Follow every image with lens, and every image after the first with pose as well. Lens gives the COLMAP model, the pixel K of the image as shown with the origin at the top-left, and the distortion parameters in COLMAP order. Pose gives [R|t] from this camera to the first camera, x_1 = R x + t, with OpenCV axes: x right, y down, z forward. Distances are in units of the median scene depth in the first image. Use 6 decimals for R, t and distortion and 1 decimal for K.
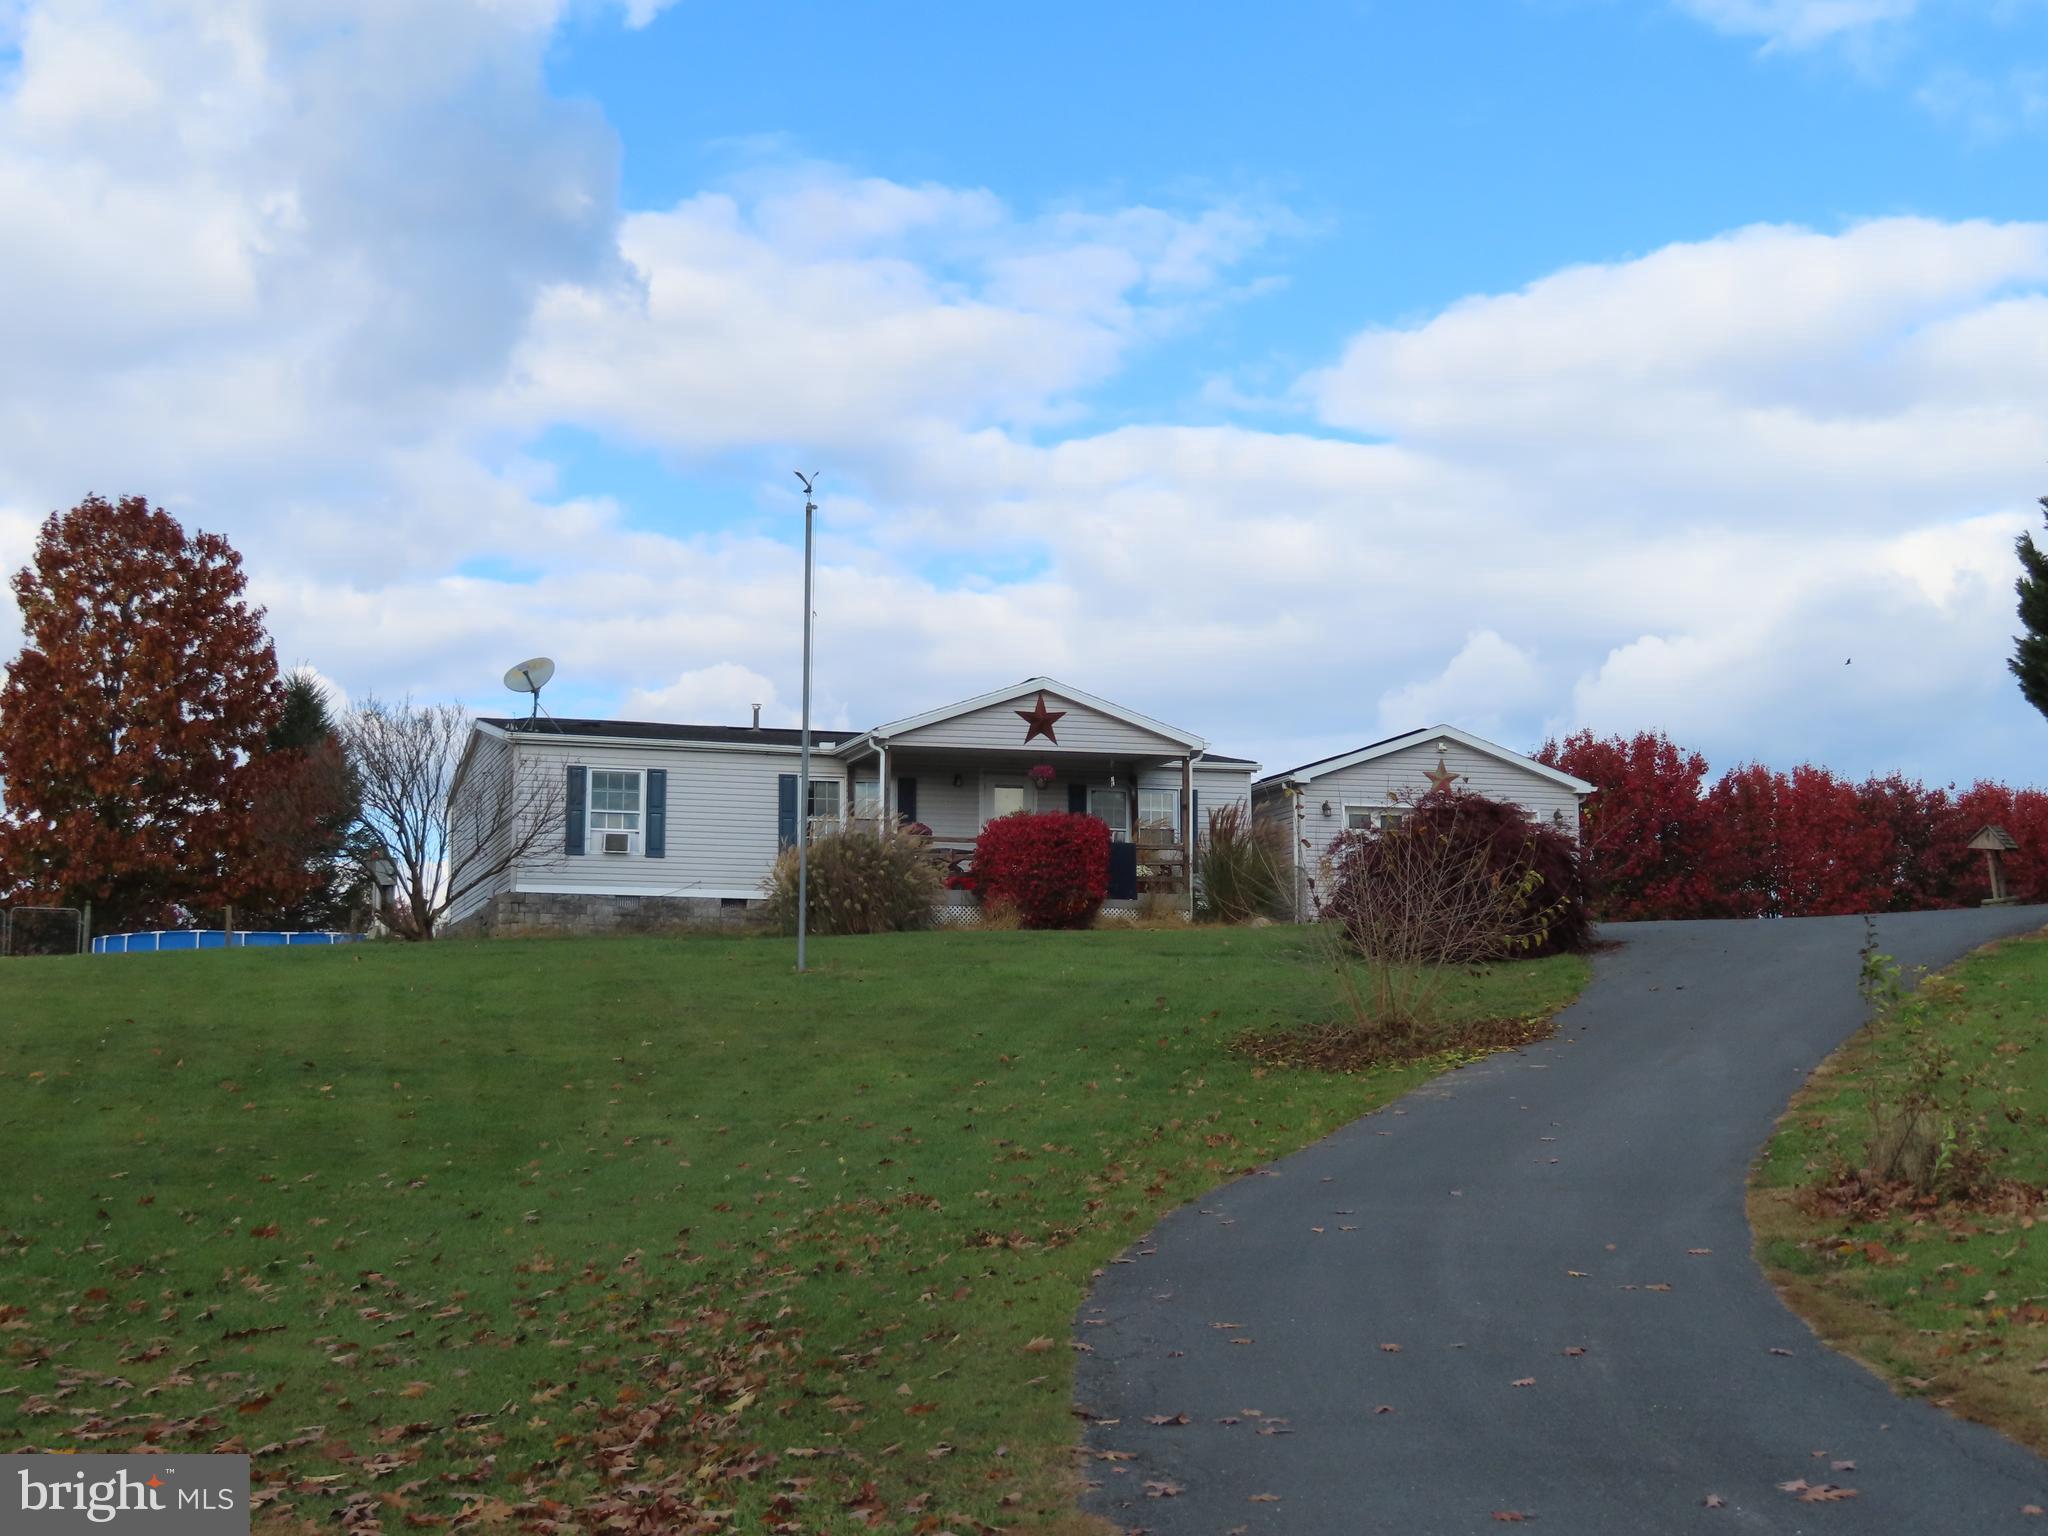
lens RADIAL K [[2953.3, 0, 1033.0], [0, 2953.3, 767.1], [0, 0, 1]] dist [-0.029993, 0.000000]
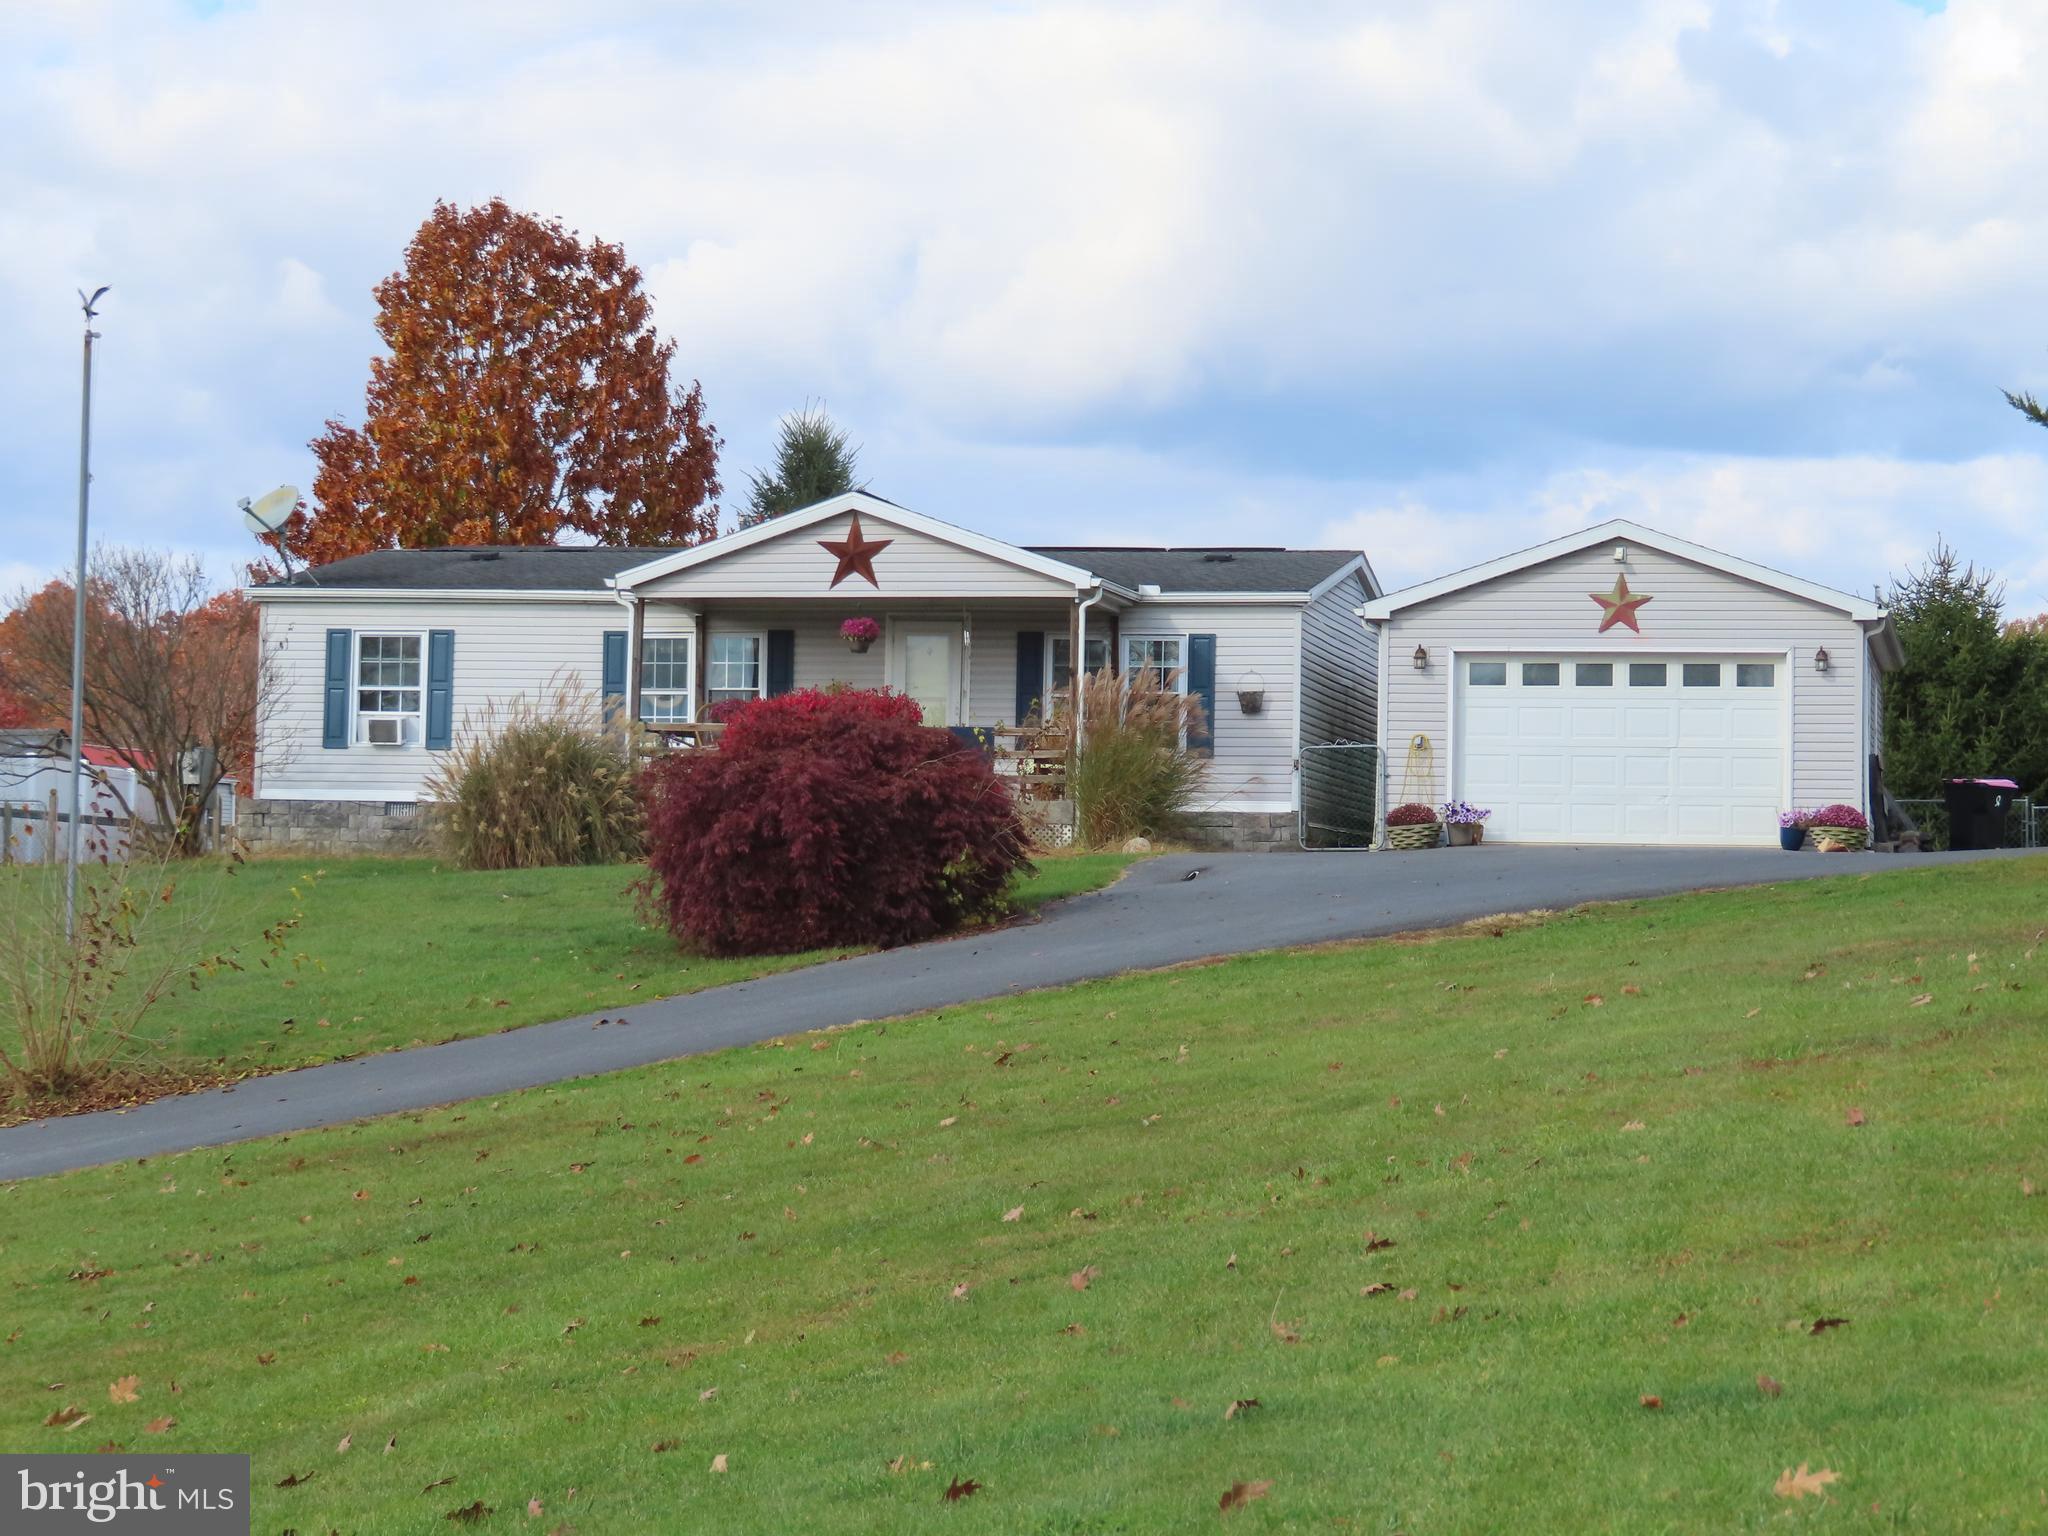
lens RADIAL K [[4747.3, 0, 1019.0], [0, 4747.3, 769.1], [0, 0, 1]] dist [-0.027389, 0.000000]
pose [[0.866532, -0.001401, -0.499120, 0.591819], [0.042231, 0.996616, 0.070521, -0.042249], [0.497332, -0.082187, 0.863659, 0.045633]]
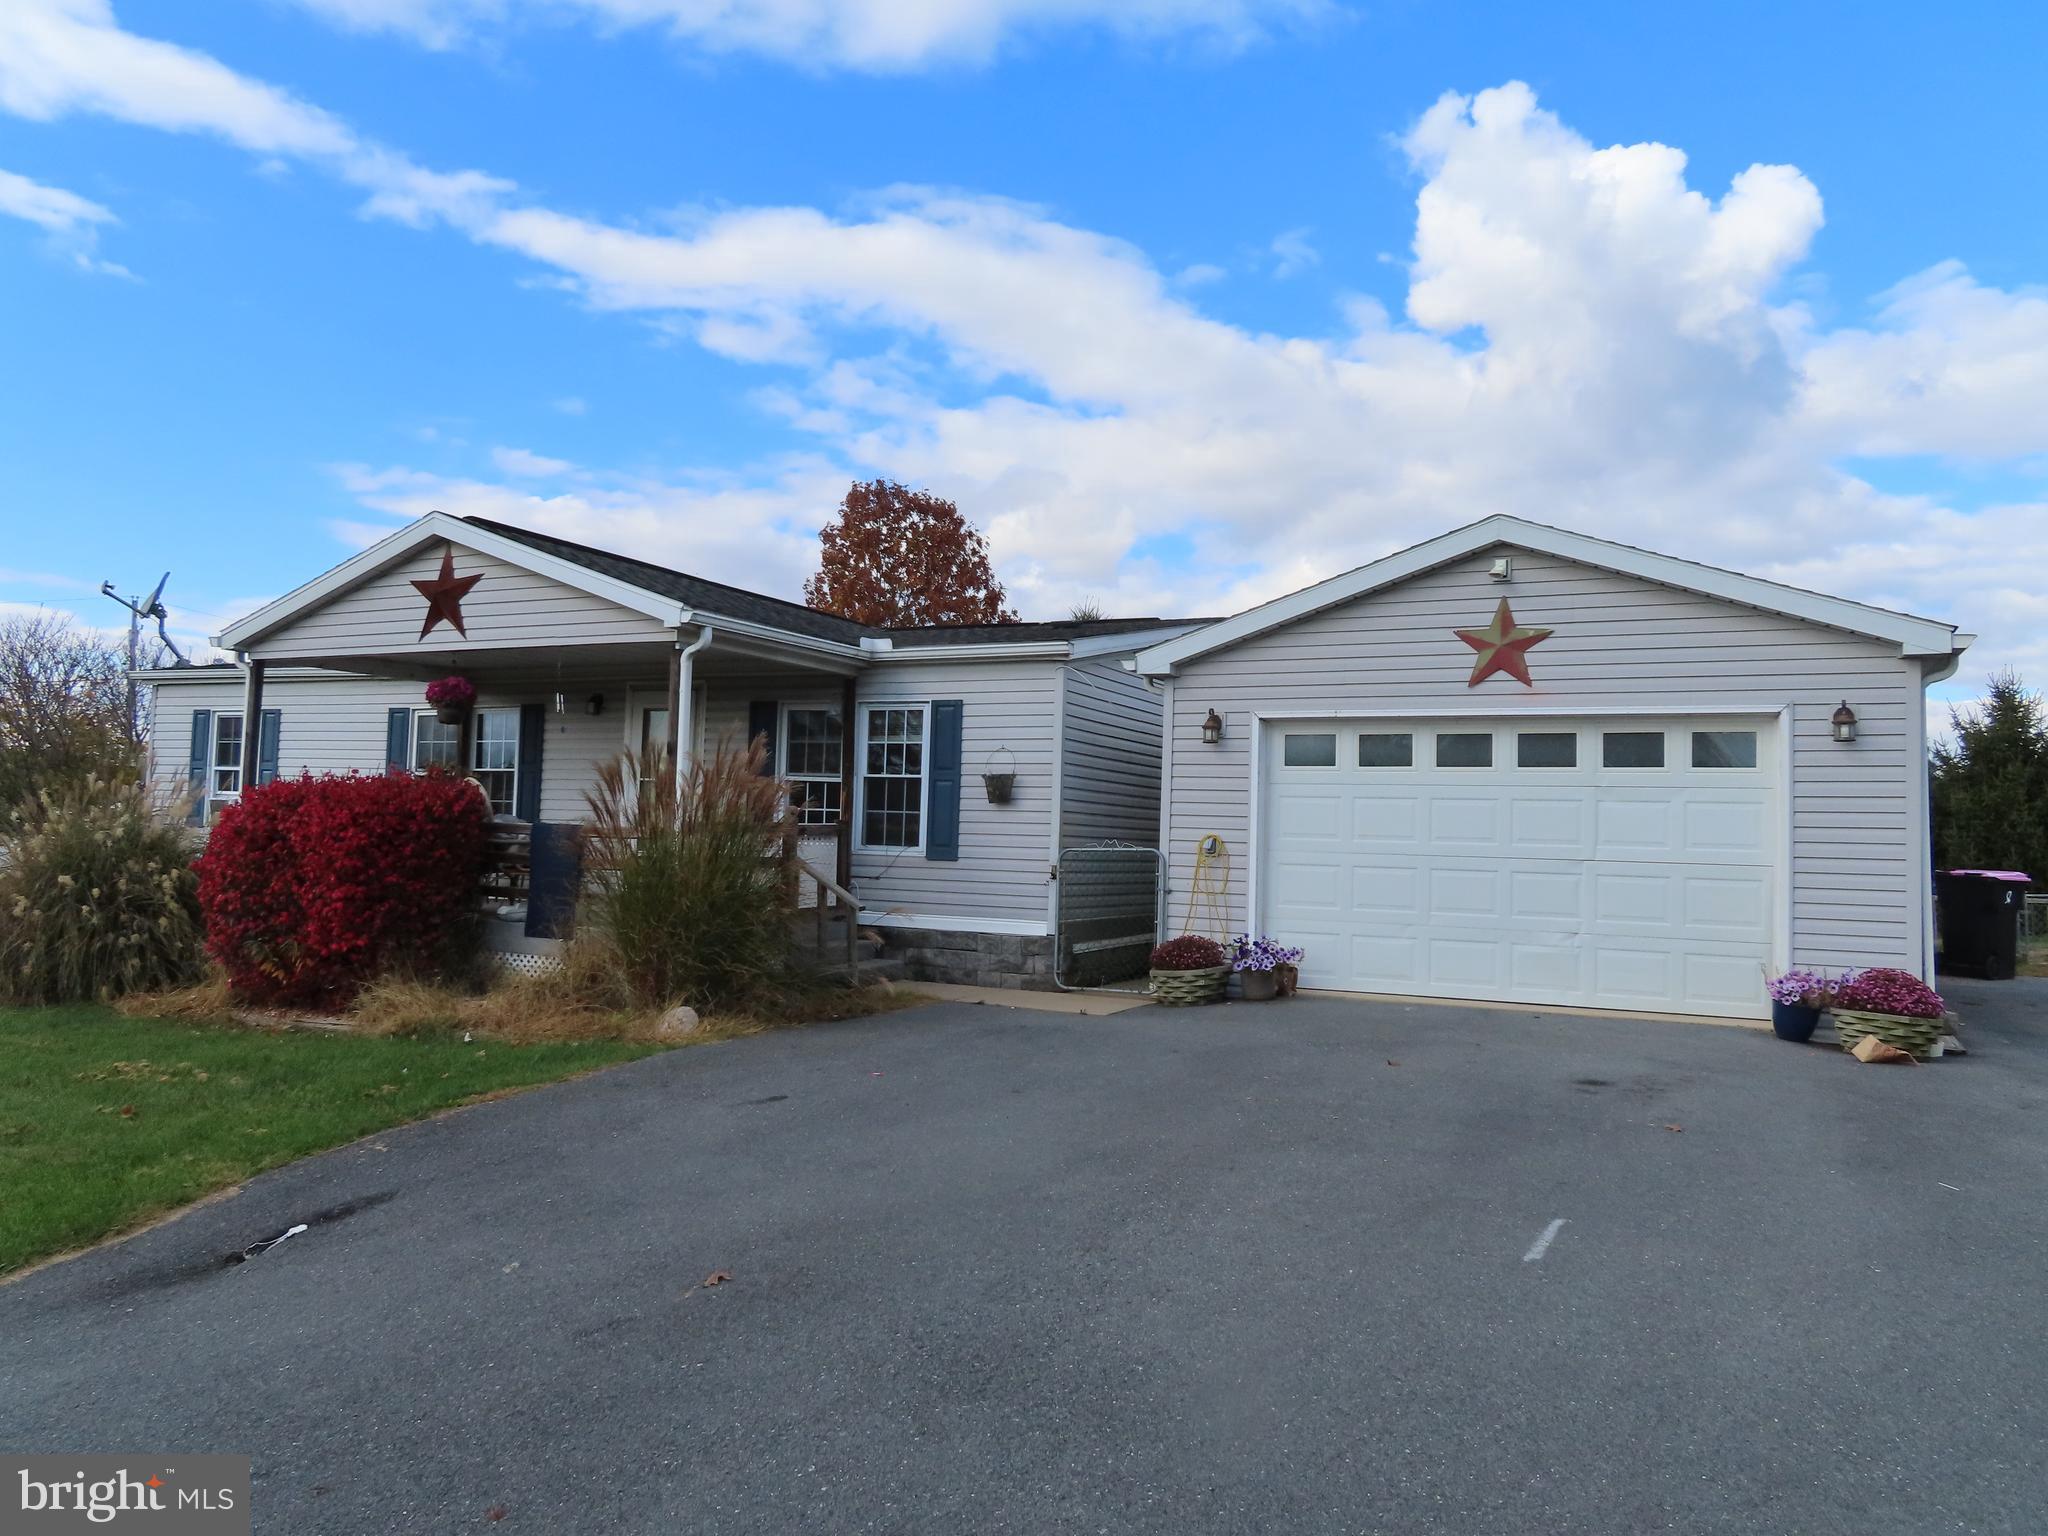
lens RADIAL K [[1466.4, 0, 1027.5], [0, 1466.4, 752.6], [0, 0, 1]] dist [-0.010895, 0.012669]
pose [[0.709083, -0.016177, -0.704940, 0.261937], [0.055421, 0.997923, 0.032846, 0.009797], [0.702944, -0.062359, 0.708506, 0.877845]]
